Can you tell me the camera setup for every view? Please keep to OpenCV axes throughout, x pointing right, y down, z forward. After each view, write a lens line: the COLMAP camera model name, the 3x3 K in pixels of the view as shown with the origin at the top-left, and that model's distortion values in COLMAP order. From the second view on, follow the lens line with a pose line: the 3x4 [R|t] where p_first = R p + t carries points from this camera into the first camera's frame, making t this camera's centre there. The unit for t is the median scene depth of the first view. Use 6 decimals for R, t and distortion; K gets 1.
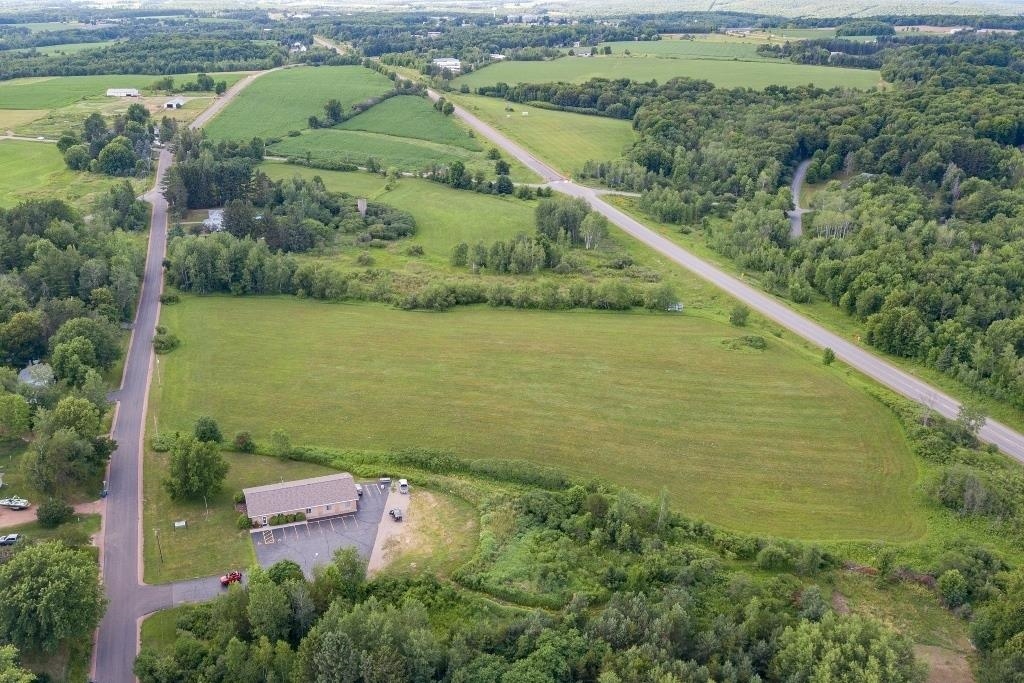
lens RADIAL K [[930.6, 0, 478.2], [0, 930.6, 338.5], [0, 0, 1]] dist [0.006369, -0.011904]
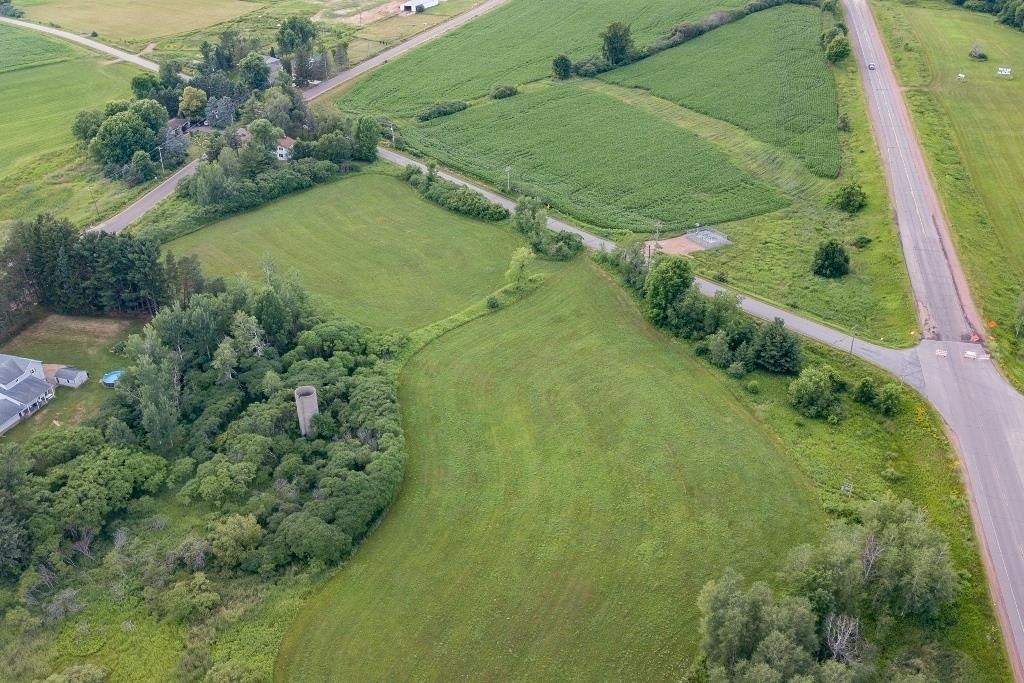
lens RADIAL K [[970.3, 0, 428.8], [0, 970.3, 341.0], [0, 0, 1]] dist [0.006325, 0.002090]
pose [[0.853132, 0.224169, -0.471078, 0.119139], [-0.155531, 0.971202, 0.180490, -0.274117], [0.497972, -0.080714, 0.863429, 0.724230]]
